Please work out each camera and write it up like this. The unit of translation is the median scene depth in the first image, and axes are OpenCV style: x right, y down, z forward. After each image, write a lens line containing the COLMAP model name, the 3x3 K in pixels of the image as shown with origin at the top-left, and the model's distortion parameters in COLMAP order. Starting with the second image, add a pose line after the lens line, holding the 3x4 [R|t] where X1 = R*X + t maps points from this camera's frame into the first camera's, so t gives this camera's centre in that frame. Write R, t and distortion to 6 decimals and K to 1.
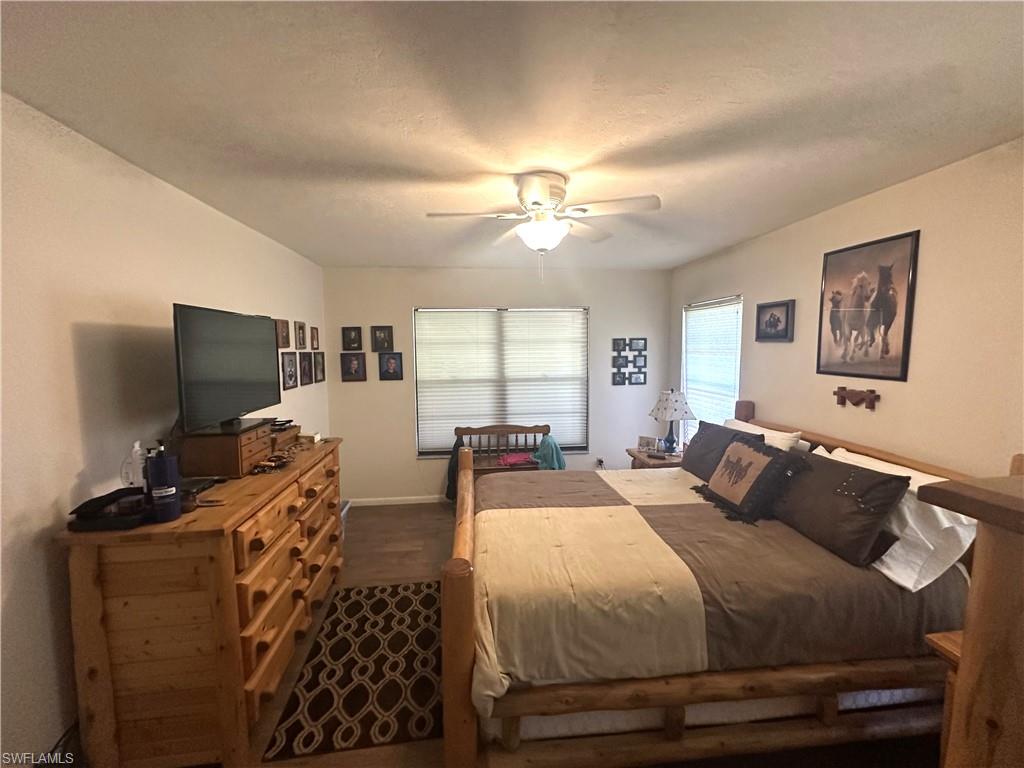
lens RADIAL K [[409.4, 0, 509.0], [0, 409.4, 383.0], [0, 0, 1]] dist [-0.004163, 0.001063]
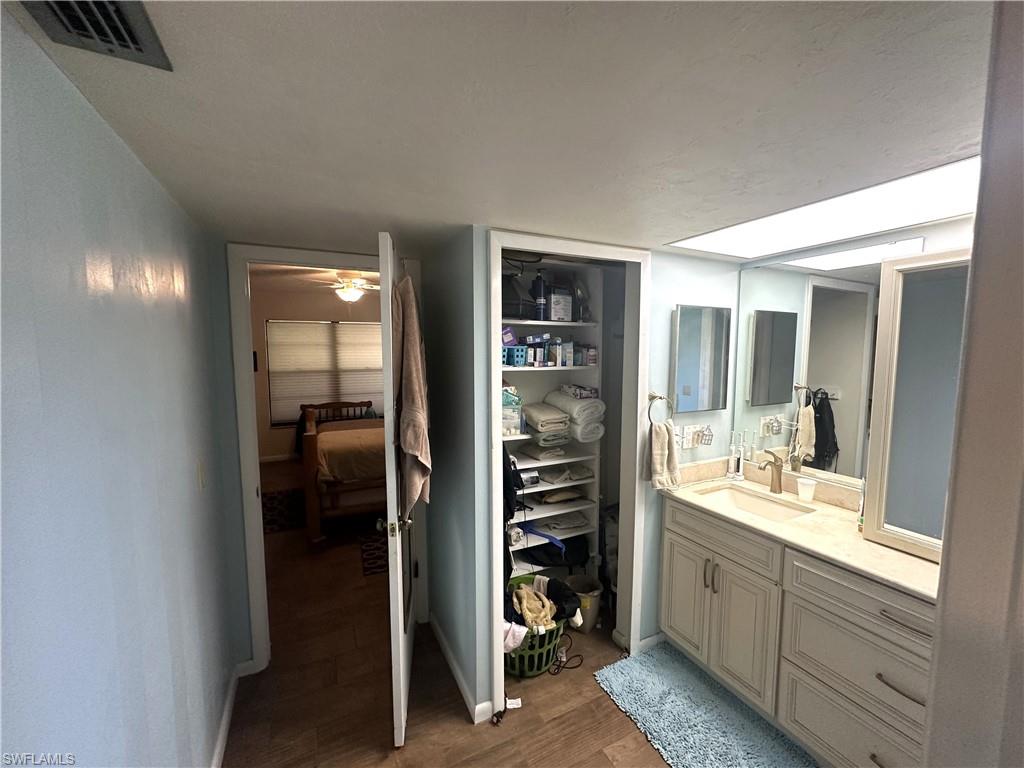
lens RADIAL K [[409.4, 0, 515.1], [0, 409.4, 381.6], [0, 0, 1]] dist [-0.004163, 0.001063]
pose [[0.930704, -0.019279, 0.365265, 0.081591], [0.021166, 0.999775, -0.001164, 0.086556], [-0.365160, 0.008815, 0.930903, -1.091942]]
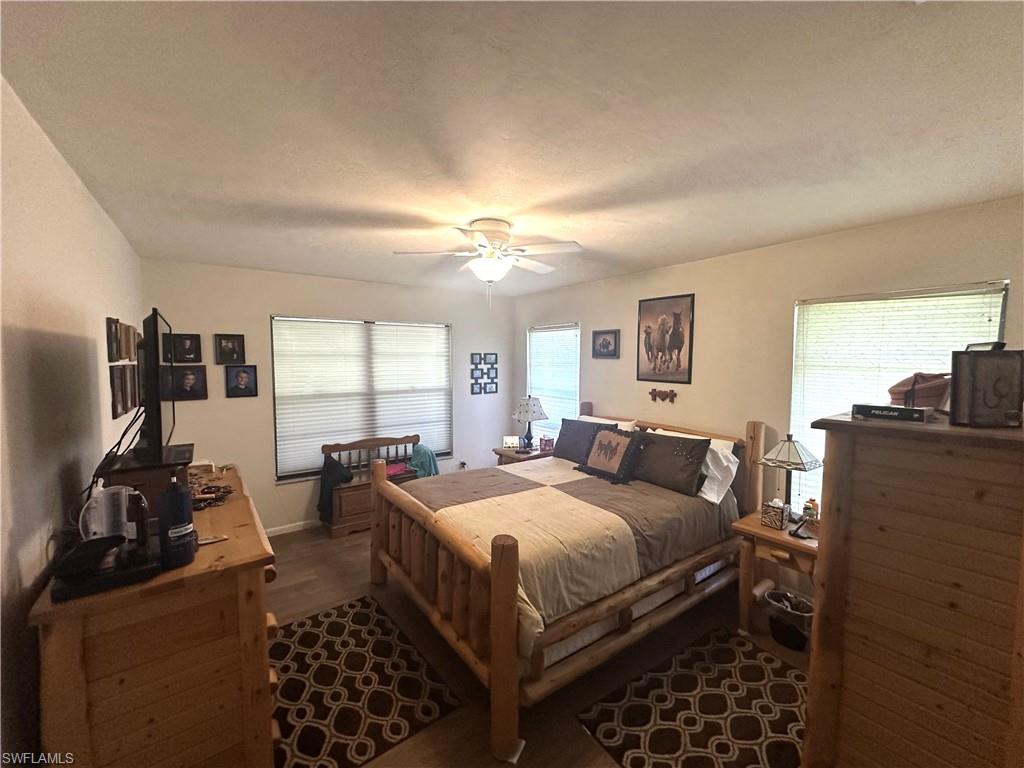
lens RADIAL K [[409.4, 0, 510.6], [0, 409.4, 382.3], [0, 0, 1]] dist [-0.004163, 0.001063]
pose [[0.866728, -0.018917, 0.498423, -0.413830], [0.034538, 0.999158, -0.022139, 0.000349], [-0.497584, 0.036403, 0.866651, -0.056701]]
